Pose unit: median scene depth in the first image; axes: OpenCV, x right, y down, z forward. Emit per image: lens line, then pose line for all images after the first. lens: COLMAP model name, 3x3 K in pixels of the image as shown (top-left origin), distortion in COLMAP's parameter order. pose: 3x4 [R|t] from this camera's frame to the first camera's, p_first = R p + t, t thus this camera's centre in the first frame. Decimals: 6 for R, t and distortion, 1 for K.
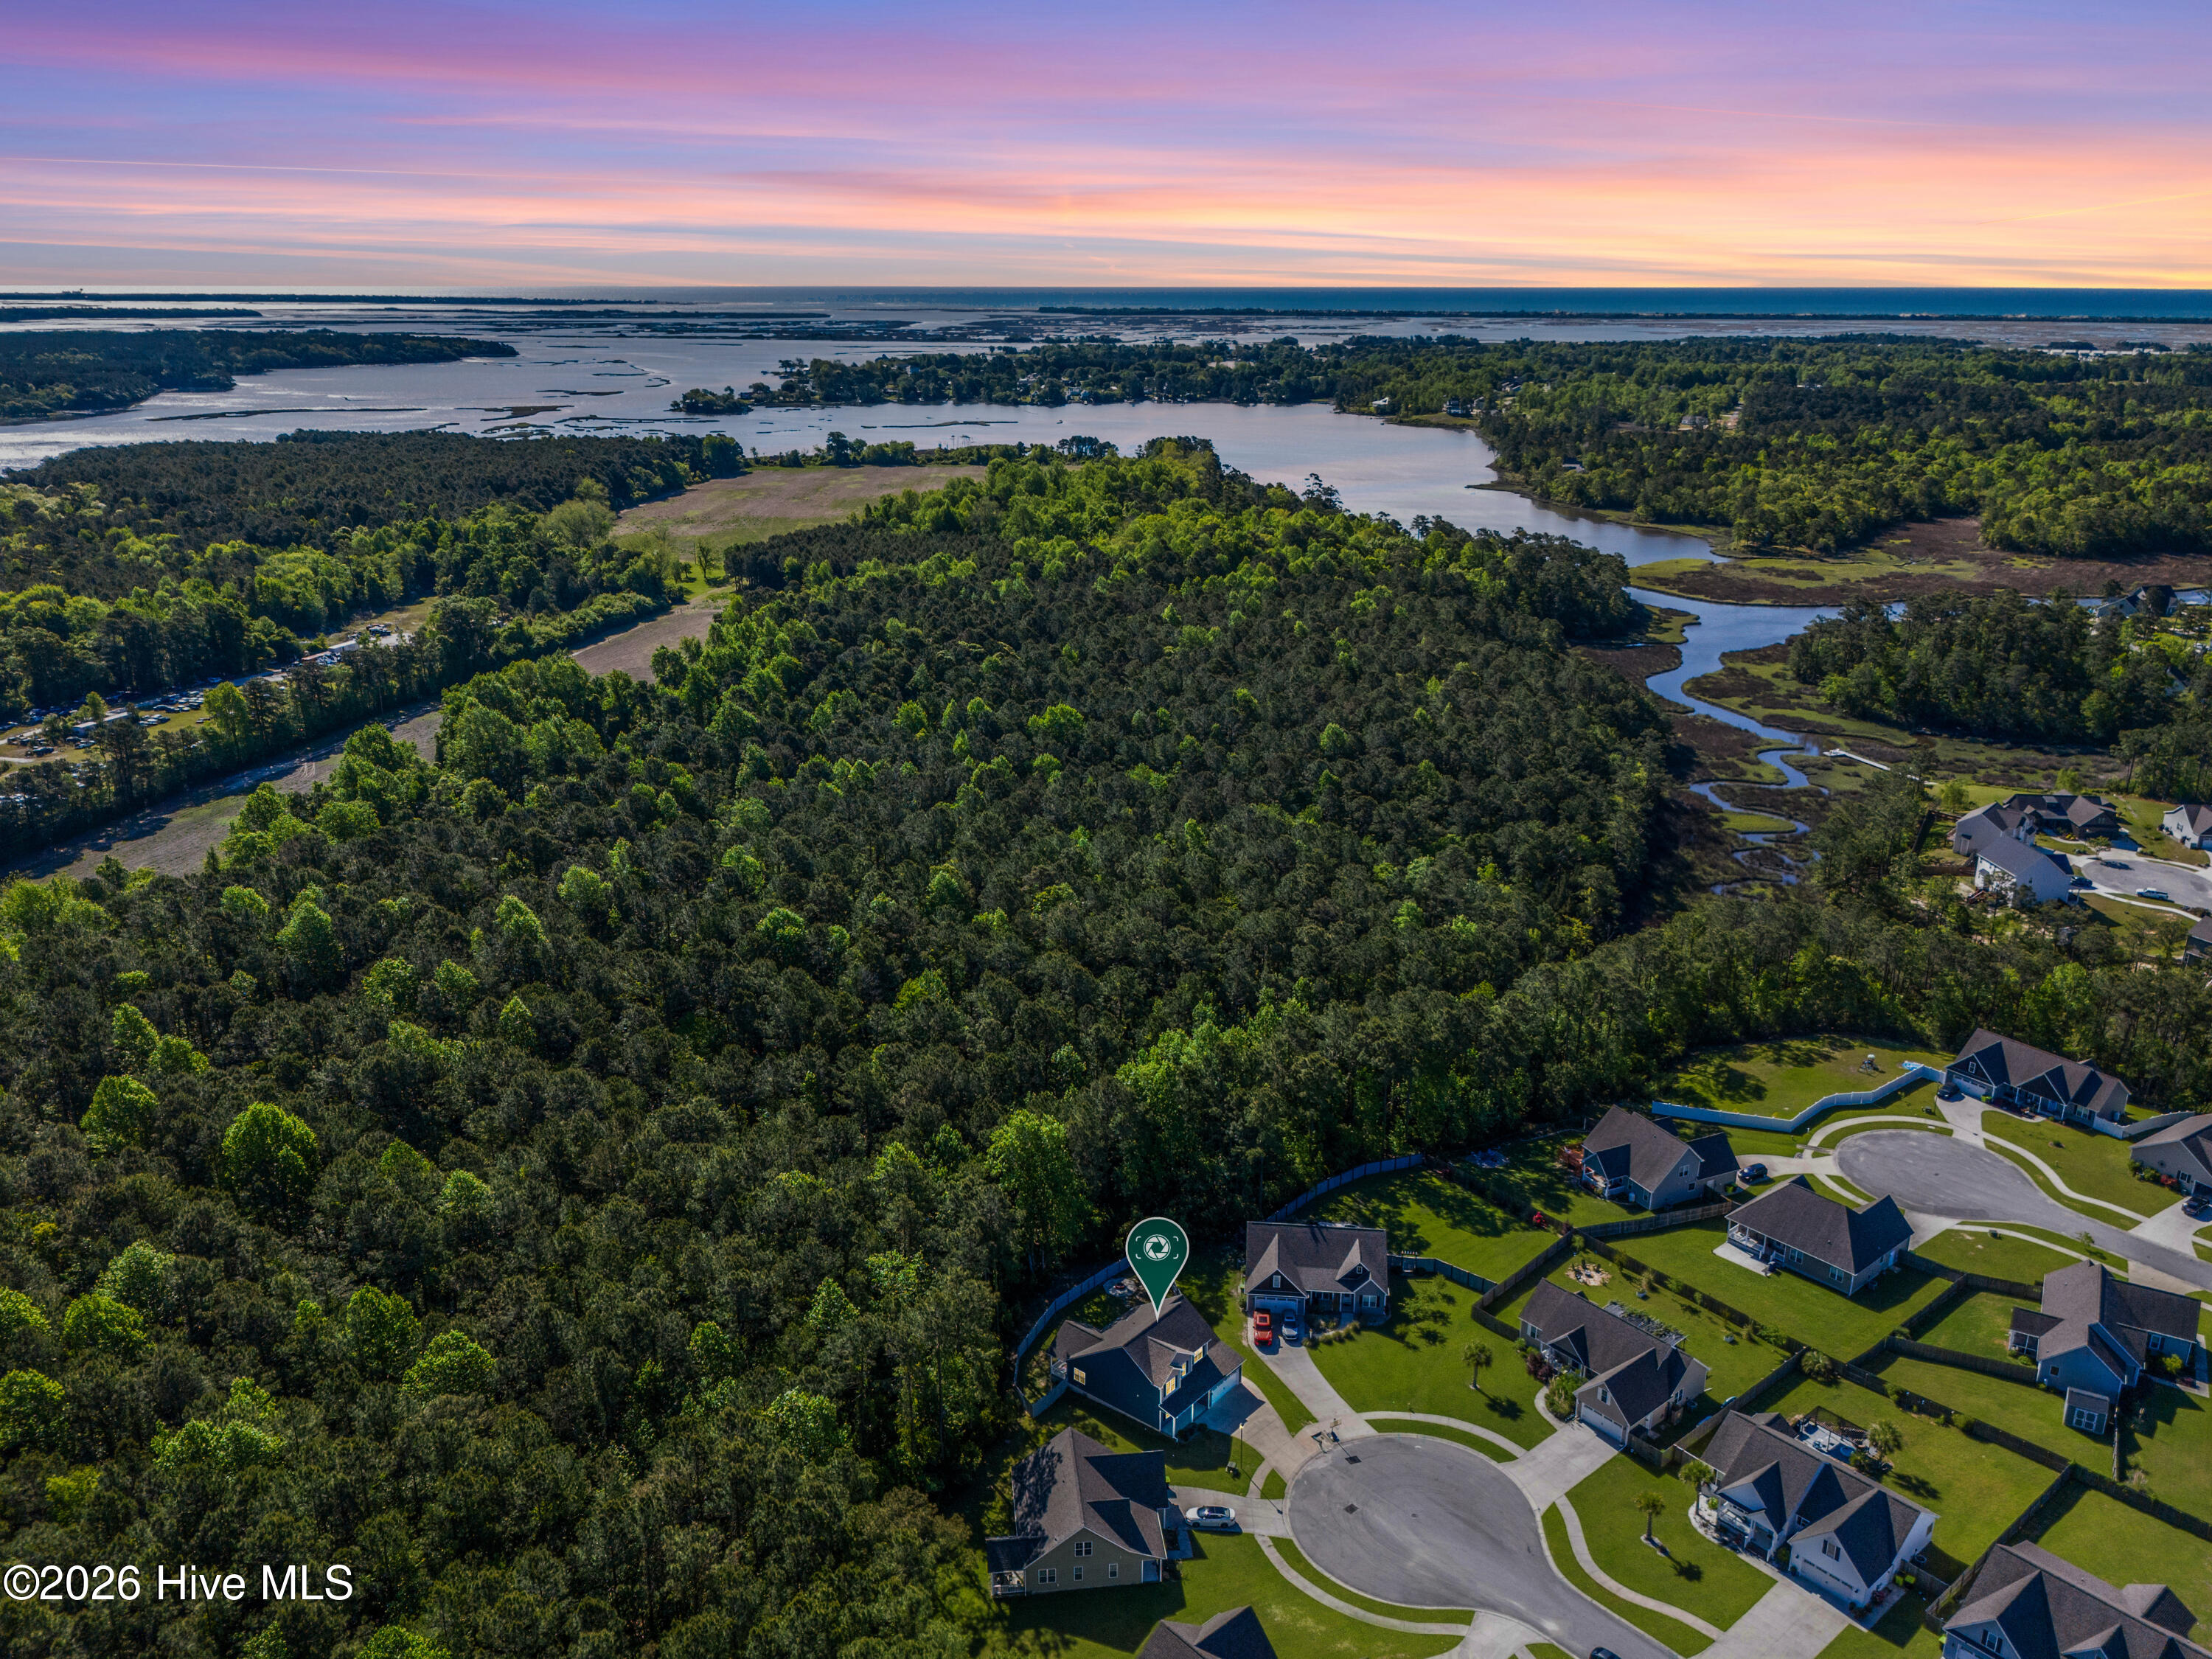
lens RADIAL K [[1664.7, 0, 1106.0], [0, 1664.7, 829.5], [0, 0, 1]] dist [0.071640, -0.097592]
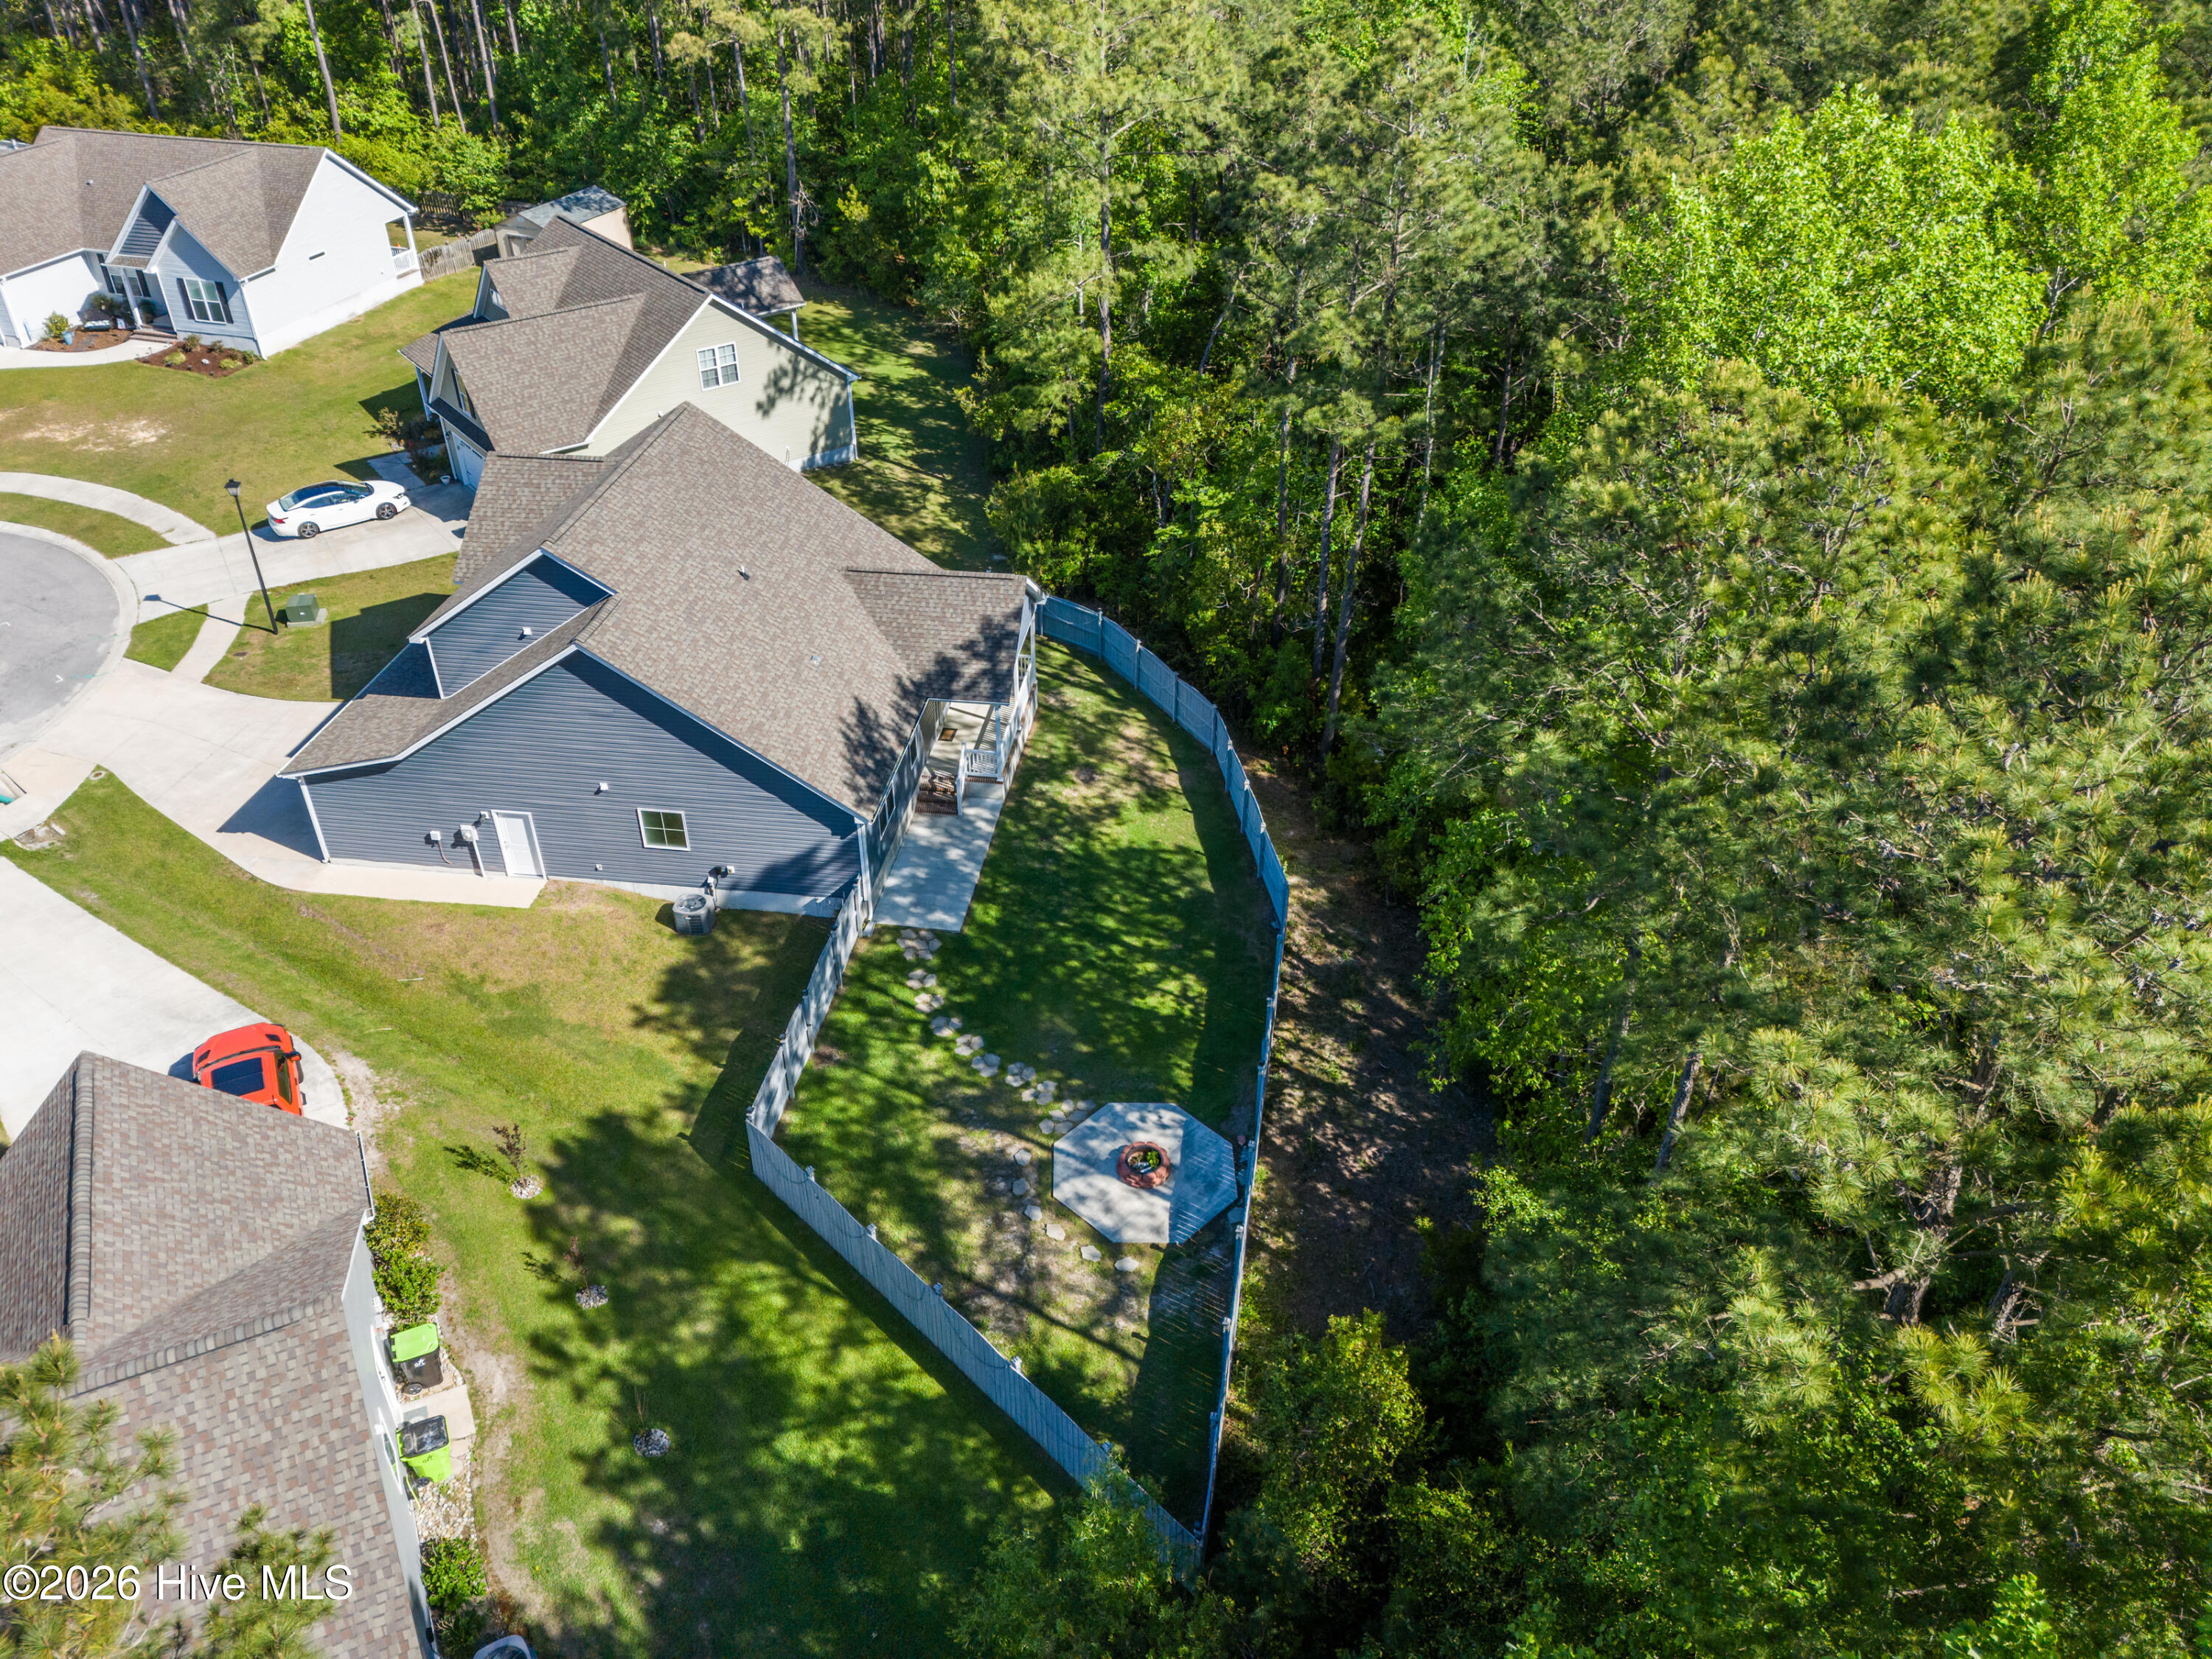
lens RADIAL K [[1664.7, 0, 1106.0], [0, 1664.7, 829.5], [0, 0, 1]] dist [0.071640, -0.097592]
pose [[-0.851690, 0.297725, -0.431259, 0.078505], [-0.163469, 0.630942, 0.758413, 0.110222], [0.497897, 0.716430, -0.488698, 1.036082]]
